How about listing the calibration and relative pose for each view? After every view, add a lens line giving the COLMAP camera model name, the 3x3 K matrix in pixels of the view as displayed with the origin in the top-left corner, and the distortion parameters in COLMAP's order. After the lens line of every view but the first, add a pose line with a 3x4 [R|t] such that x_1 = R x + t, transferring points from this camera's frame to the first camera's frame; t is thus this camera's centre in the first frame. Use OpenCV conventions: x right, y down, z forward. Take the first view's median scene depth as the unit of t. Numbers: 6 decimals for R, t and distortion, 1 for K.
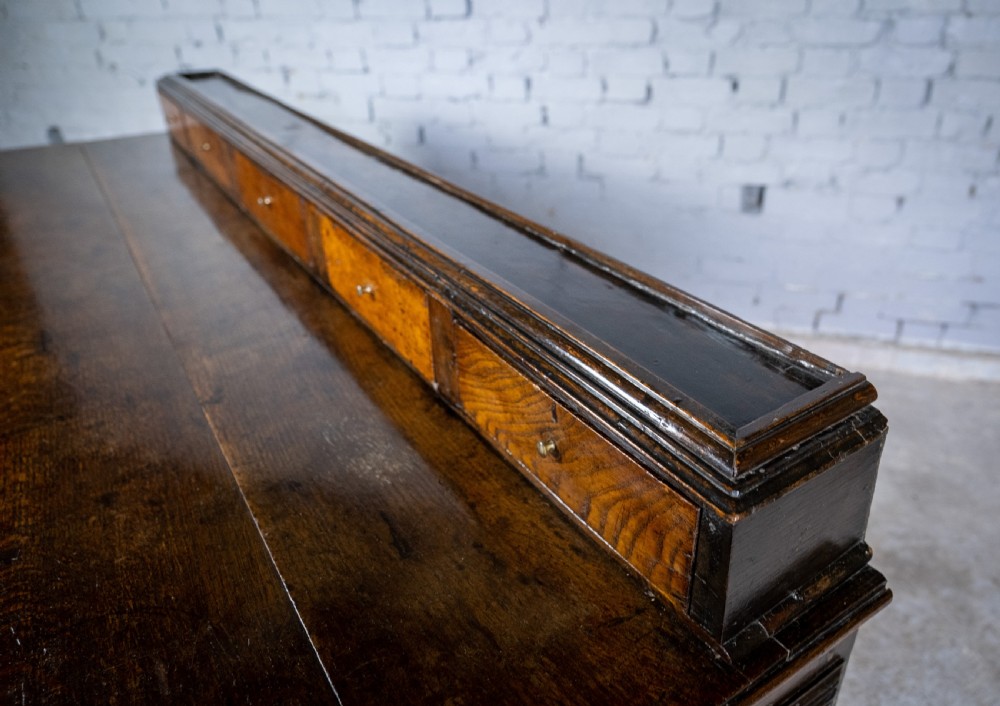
lens RADIAL K [[701.6, 0, 526.3], [0, 701.6, 343.9], [0, 0, 1]] dist [-0.000135, -0.009047]
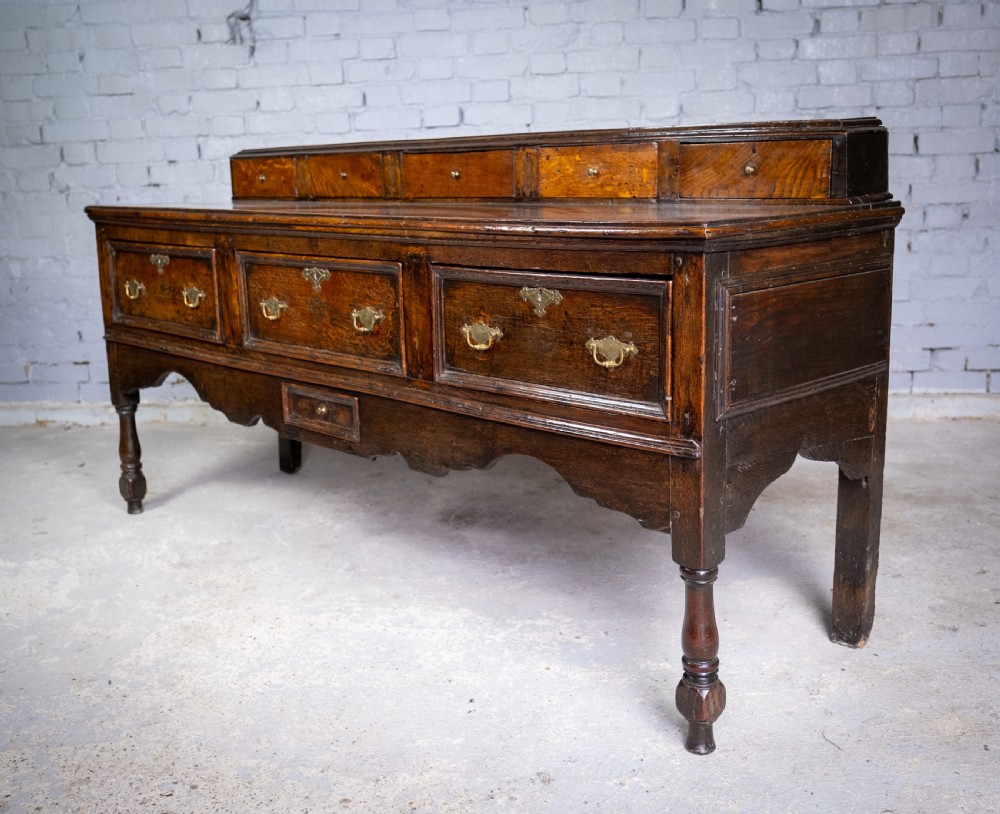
lens RADIAL K [[1025.9, 0, 504.4], [0, 1025.9, 388.4], [0, 0, 1]] dist [-0.002396, 0.000000]
pose [[0.983160, -0.049855, 0.175815, -0.364667], [0.098657, 0.954624, -0.280996, 0.447325], [-0.153828, 0.293610, 0.943467, -0.475123]]
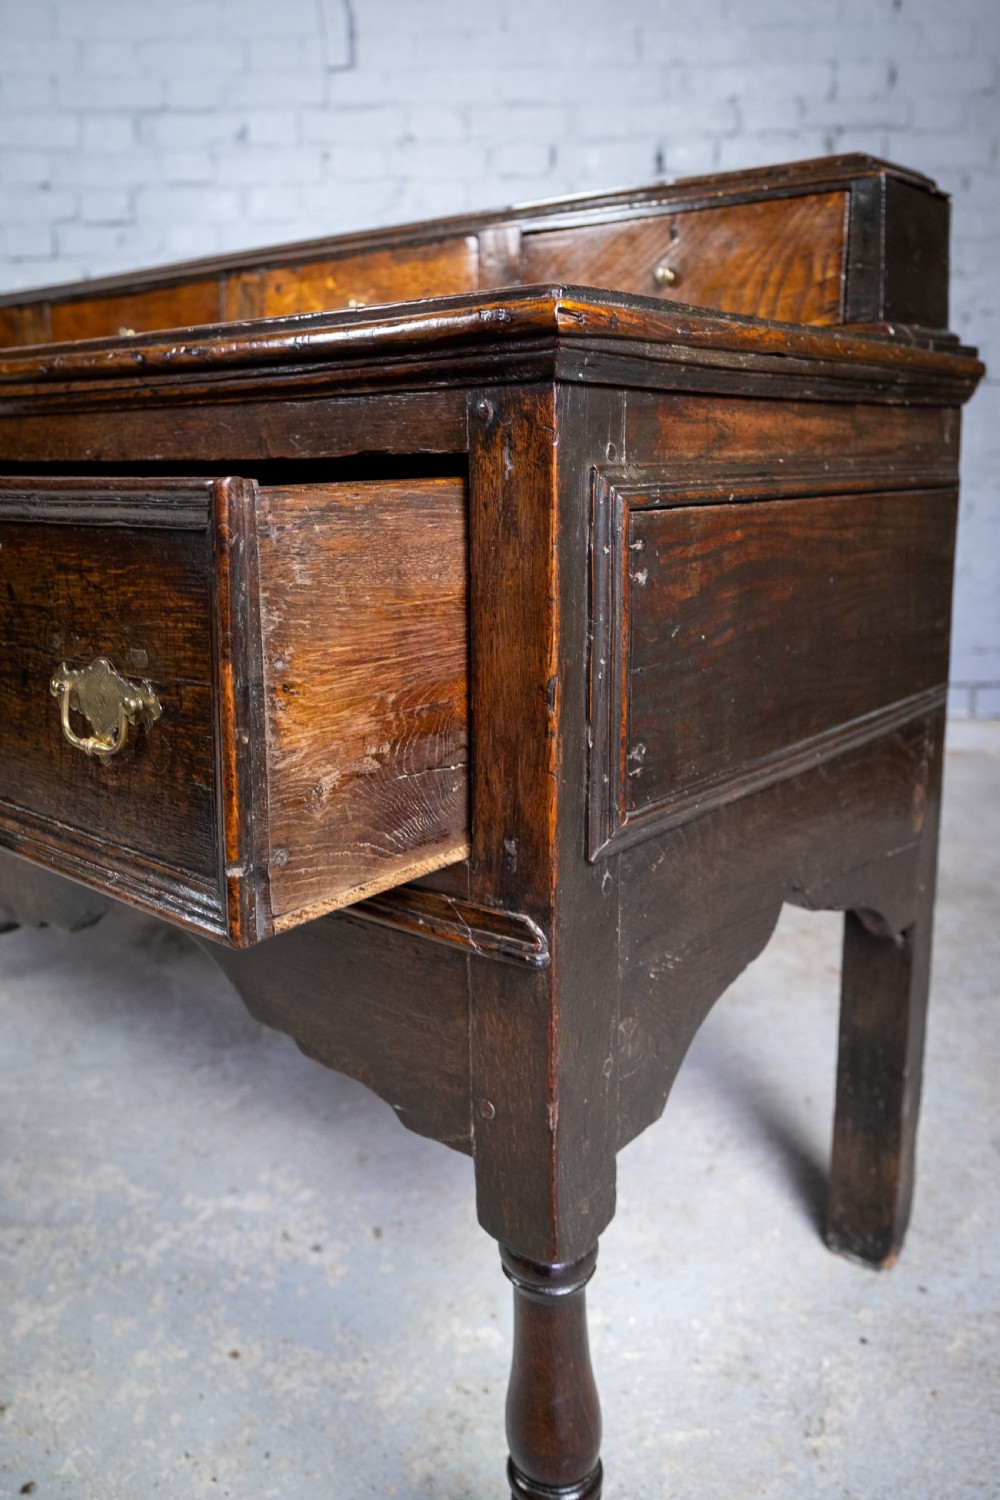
lens RADIAL K [[1141.9, 0, 487.4], [0, 1141.9, 646.2], [0, 0, 1]] dist [-0.011372, 0.005090]
pose [[0.959996, -0.036932, 0.277567, -0.193523], [0.125857, 0.942402, -0.309899, 0.314231], [-0.250134, 0.332436, 0.909351, -0.079064]]
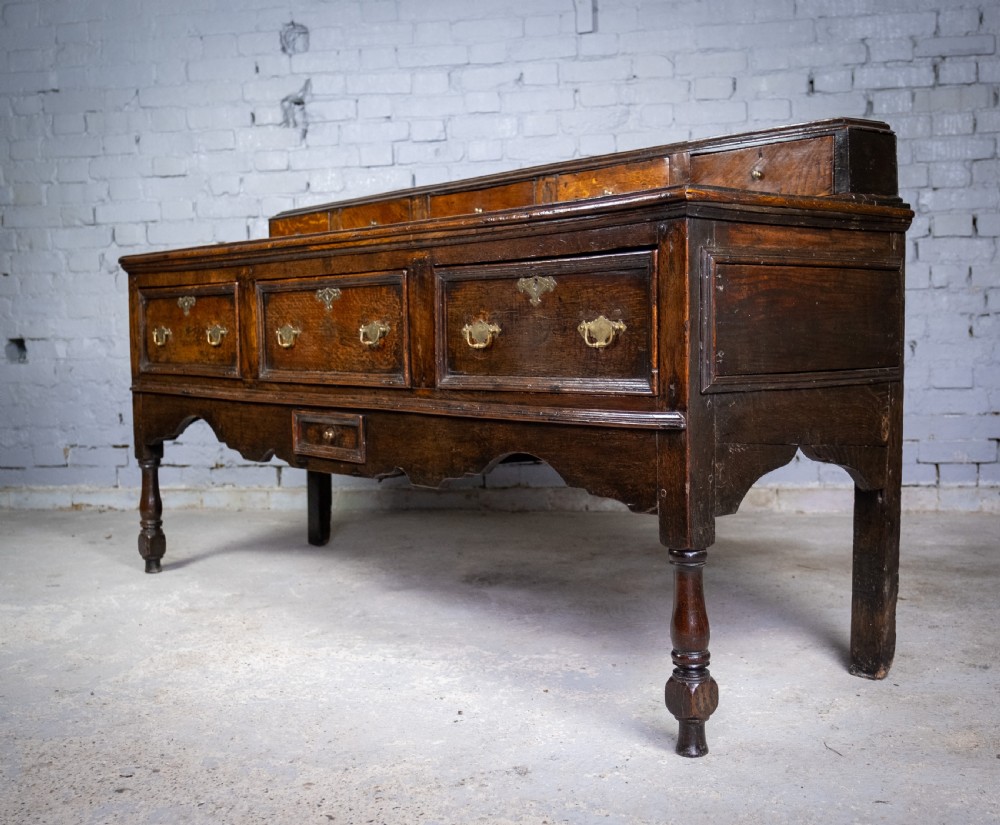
lens RADIAL K [[1076.2, 0, 545.5], [0, 1076.2, 438.1], [0, 0, 1]] dist [-0.002610, 0.000000]
pose [[0.990322, -0.014218, 0.138062, -0.300042], [0.066590, 0.921443, -0.382763, 0.586828], [-0.121774, 0.388252, 0.913472, -0.458138]]
